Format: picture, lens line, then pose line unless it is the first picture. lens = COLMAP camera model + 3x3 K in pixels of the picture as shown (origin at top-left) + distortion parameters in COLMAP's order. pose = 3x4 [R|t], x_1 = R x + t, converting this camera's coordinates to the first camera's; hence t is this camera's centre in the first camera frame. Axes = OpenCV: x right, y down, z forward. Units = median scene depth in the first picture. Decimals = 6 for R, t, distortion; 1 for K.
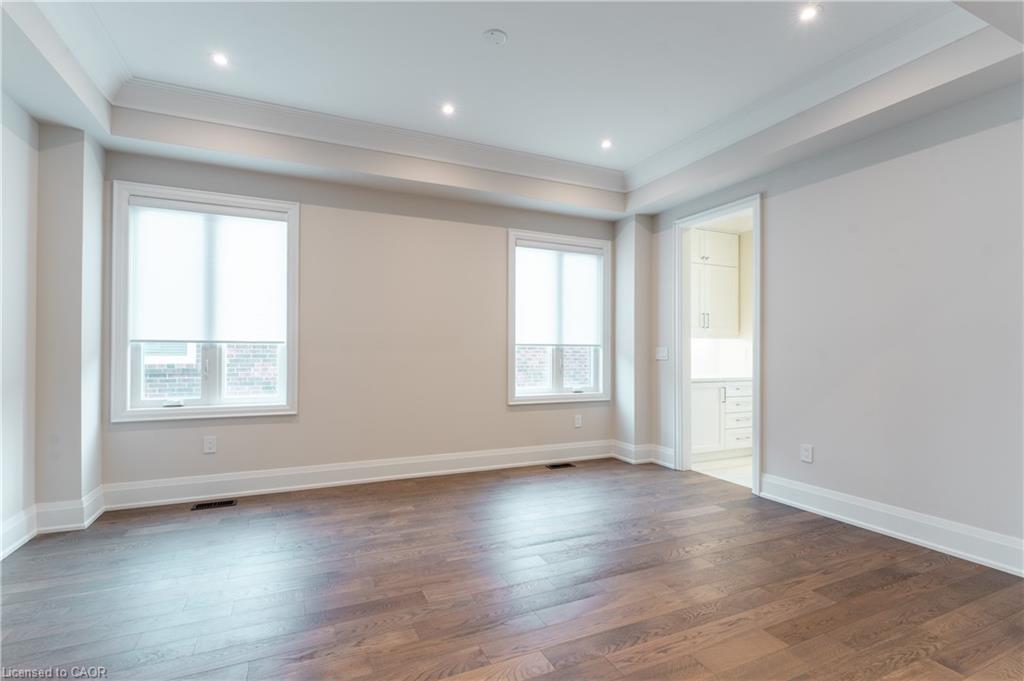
lens RADIAL K [[446.4, 0, 512.7], [0, 446.4, 338.3], [0, 0, 1]] dist [-0.002604, -0.000102]
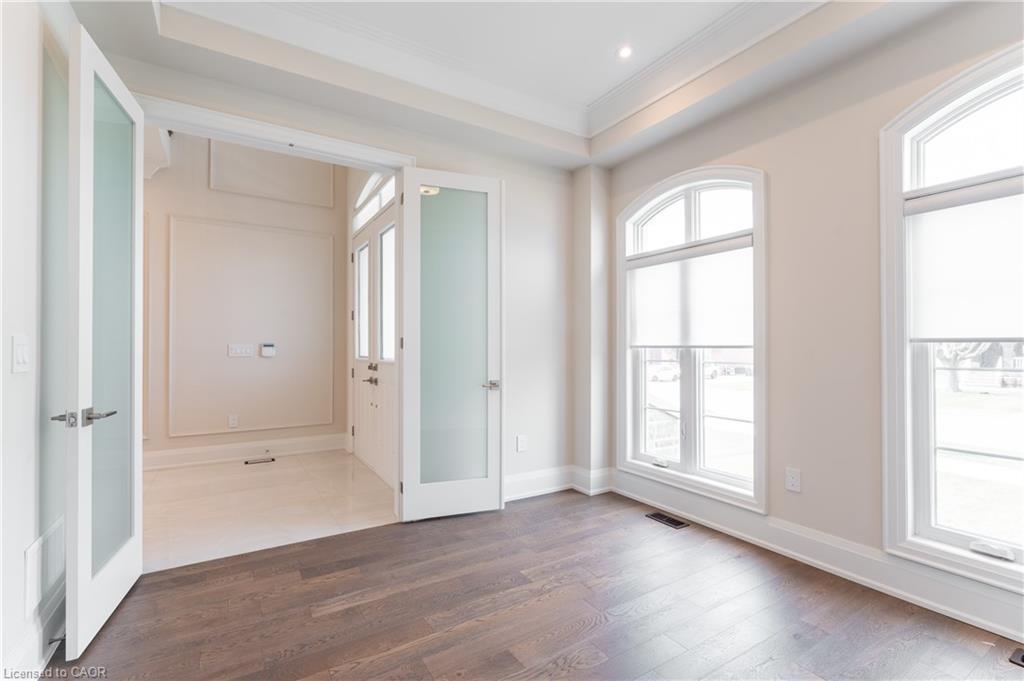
lens RADIAL K [[446.4, 0, 511.0], [0, 446.4, 348.4], [0, 0, 1]] dist [-0.002604, -0.000102]
pose [[0.079126, -0.000288, -0.996865, 0.239156], [0.007849, 0.999969, 0.000334, 0.008336], [0.996834, -0.007851, 0.079126, 0.586765]]
